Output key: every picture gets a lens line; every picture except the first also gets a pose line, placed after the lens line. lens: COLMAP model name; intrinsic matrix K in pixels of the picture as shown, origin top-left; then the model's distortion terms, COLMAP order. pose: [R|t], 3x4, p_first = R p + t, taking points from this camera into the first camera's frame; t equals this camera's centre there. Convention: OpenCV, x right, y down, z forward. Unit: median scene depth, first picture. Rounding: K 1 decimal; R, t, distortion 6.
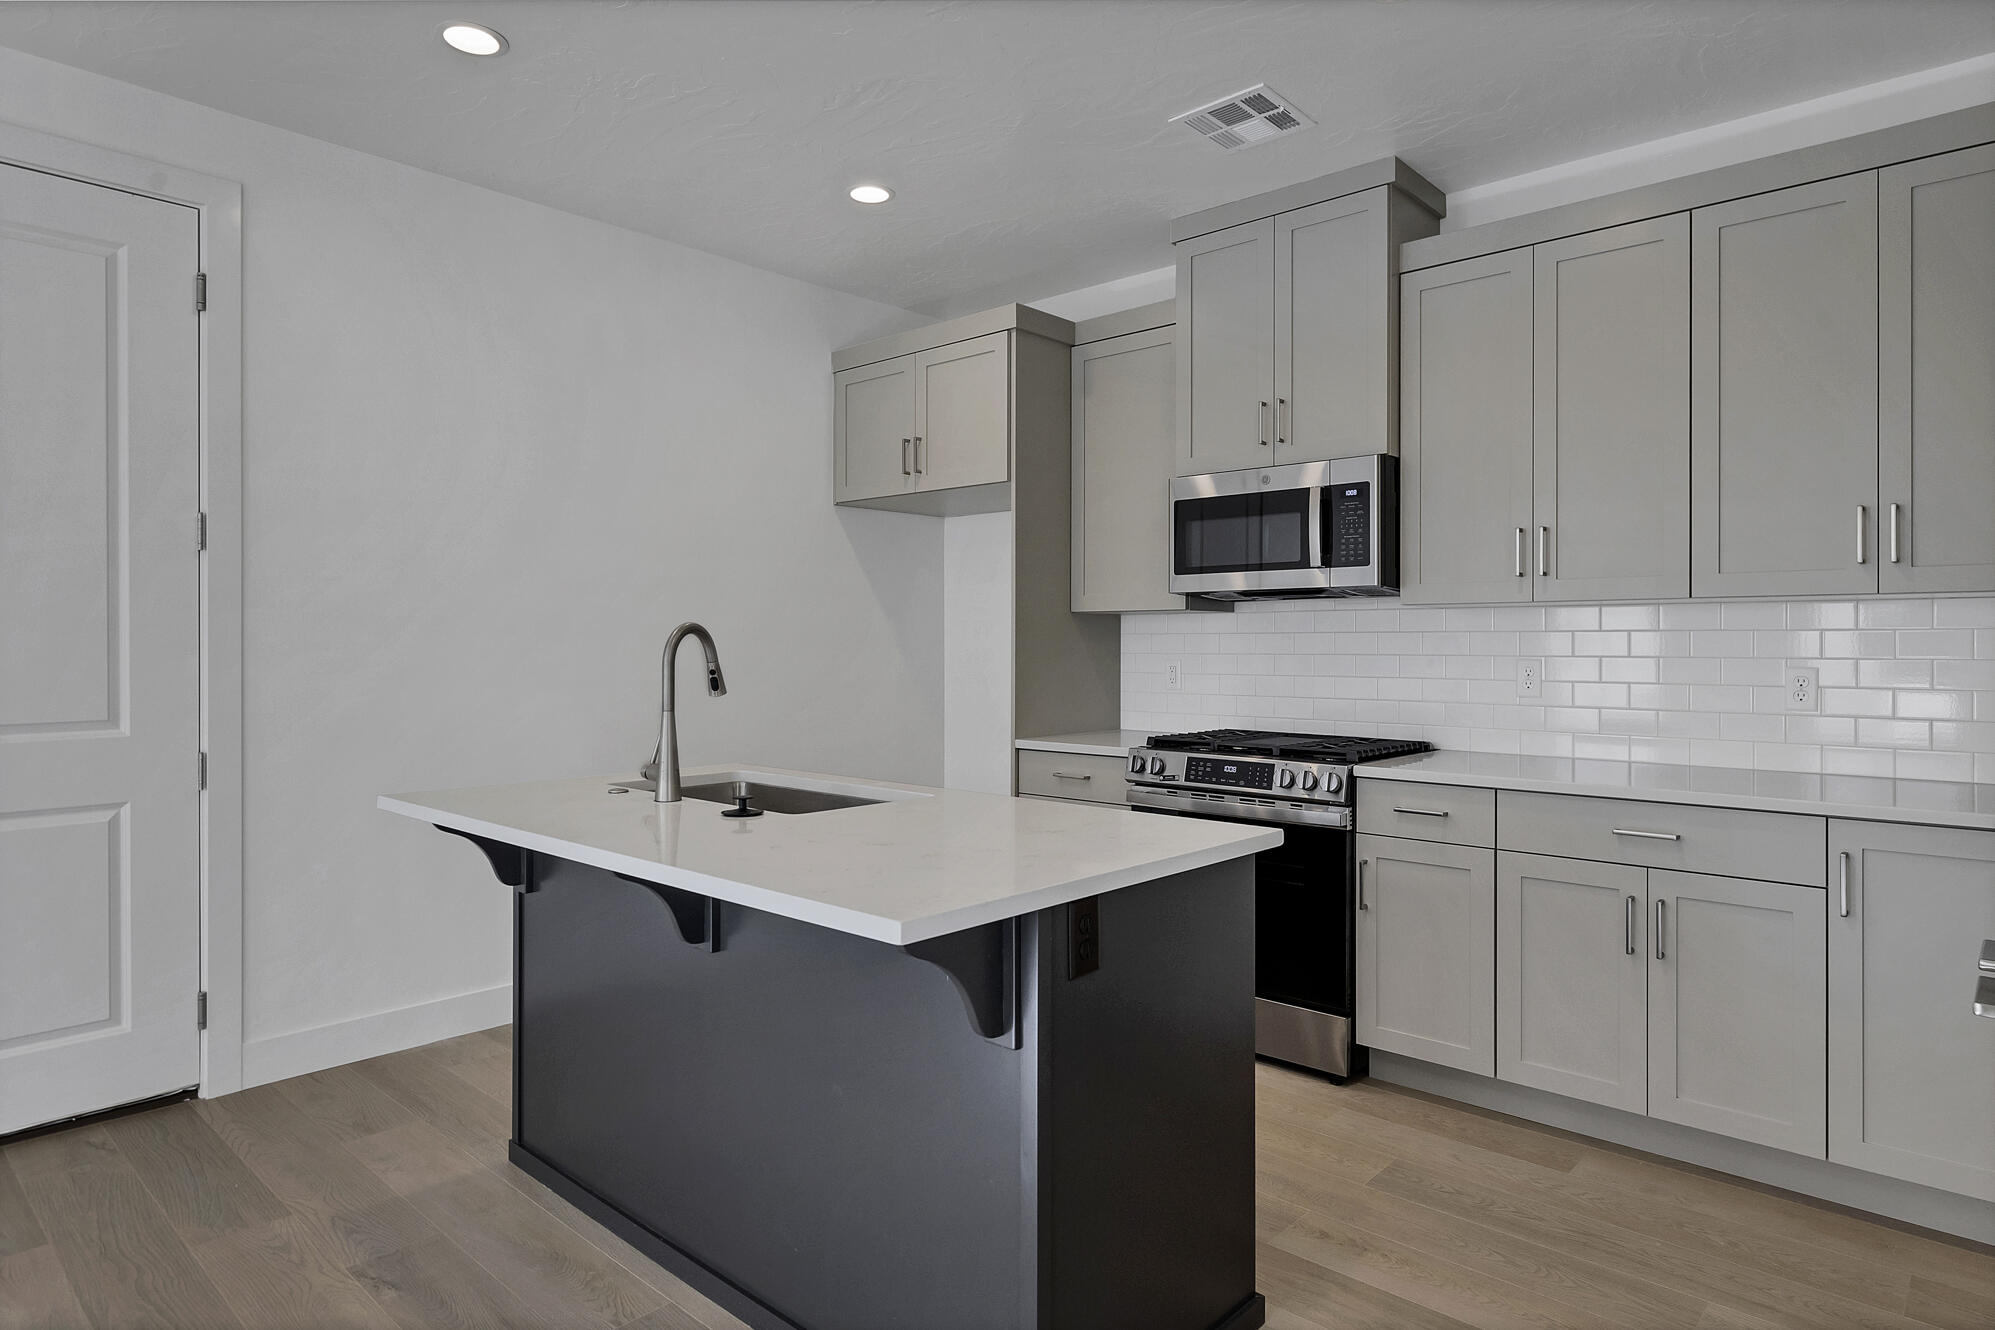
lens RADIAL K [[1151.0, 0, 1005.2], [0, 1151.0, 648.0], [0, 0, 1]] dist [0.001285, 0.004499]
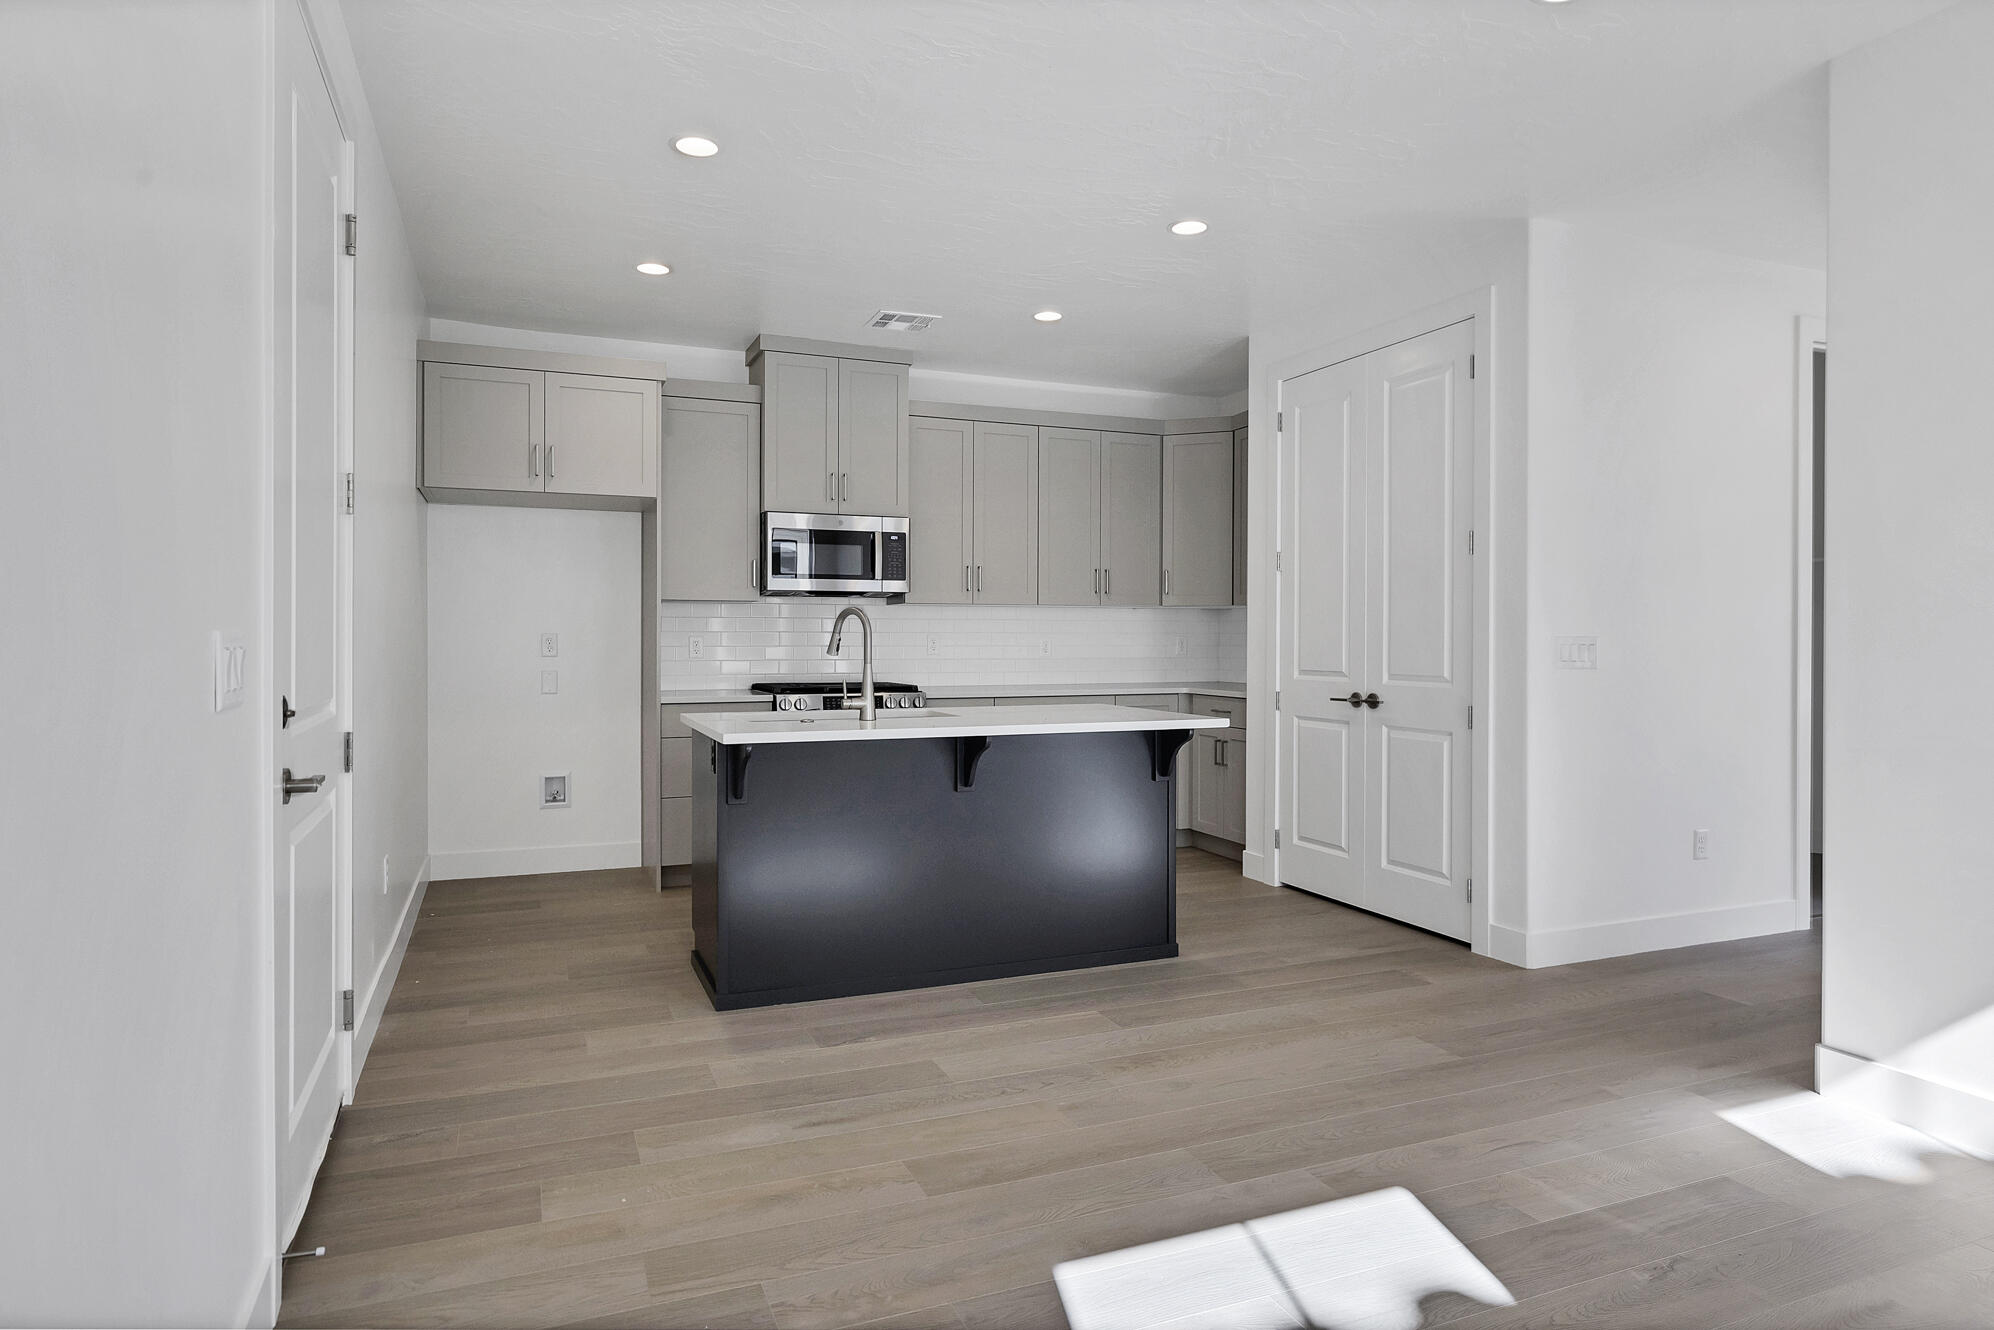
lens RADIAL K [[1150.5, 0, 1002.4], [0, 1150.5, 650.2], [0, 0, 1]] dist [0.001285, 0.004499]
pose [[0.418579, -0.010998, 0.908114, -1.198219], [0.002155, 0.999936, 0.011117, 0.015097], [-0.908178, -0.002696, 0.418576, 0.127398]]
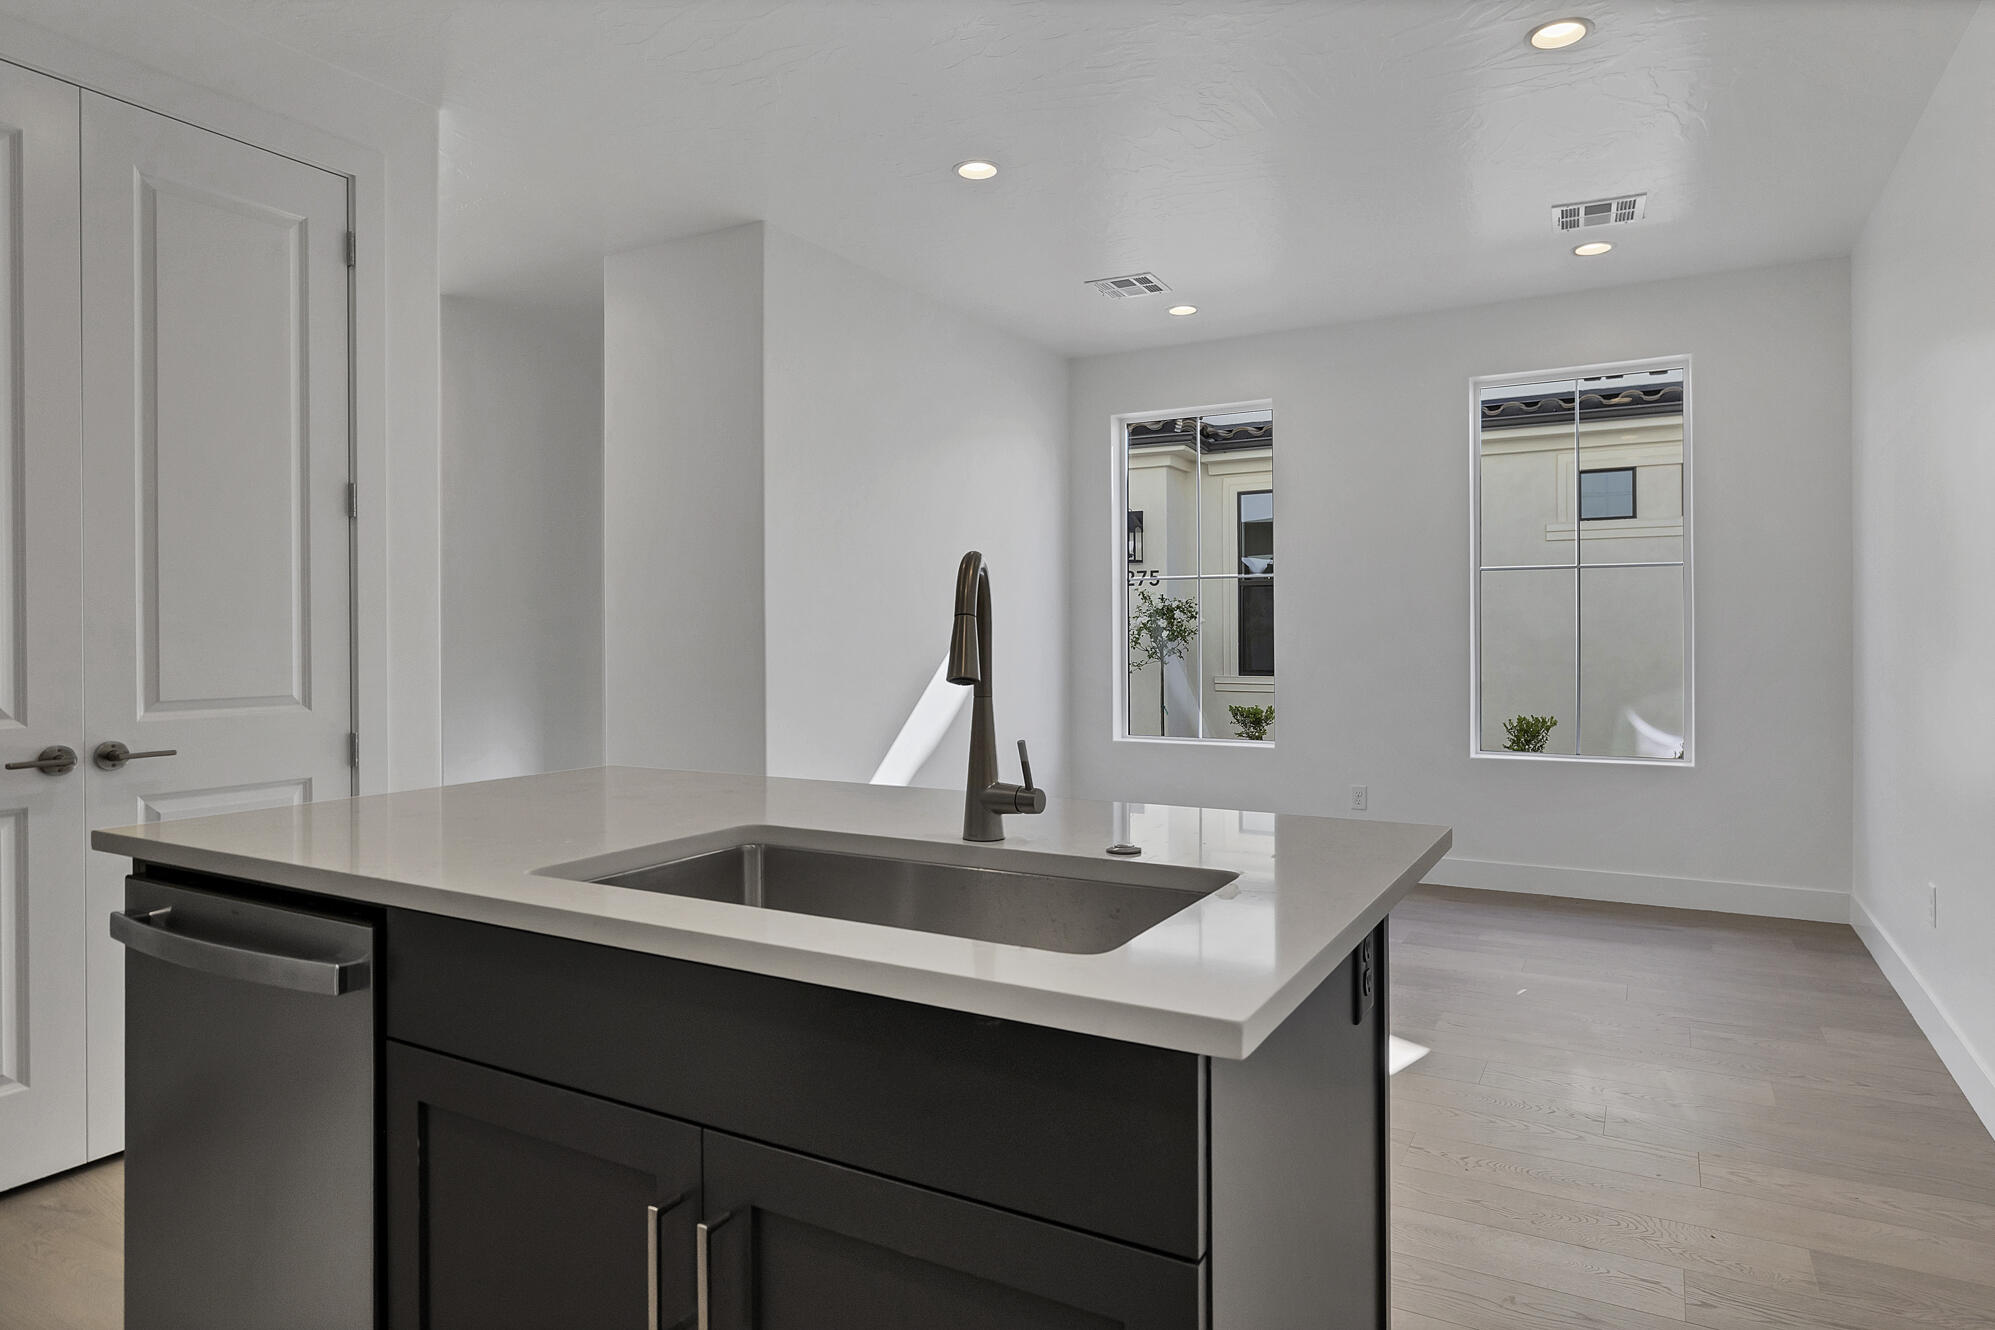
lens RADIAL K [[1151.0, 0, 1014.2], [0, 1151.0, 645.4], [0, 0, 1]] dist [0.001285, 0.004499]
pose [[-0.971952, -0.004299, -0.235139, -0.065688], [-0.007253, 0.999905, 0.011701, 0.009367], [0.235067, 0.013078, -0.971891, 1.217759]]
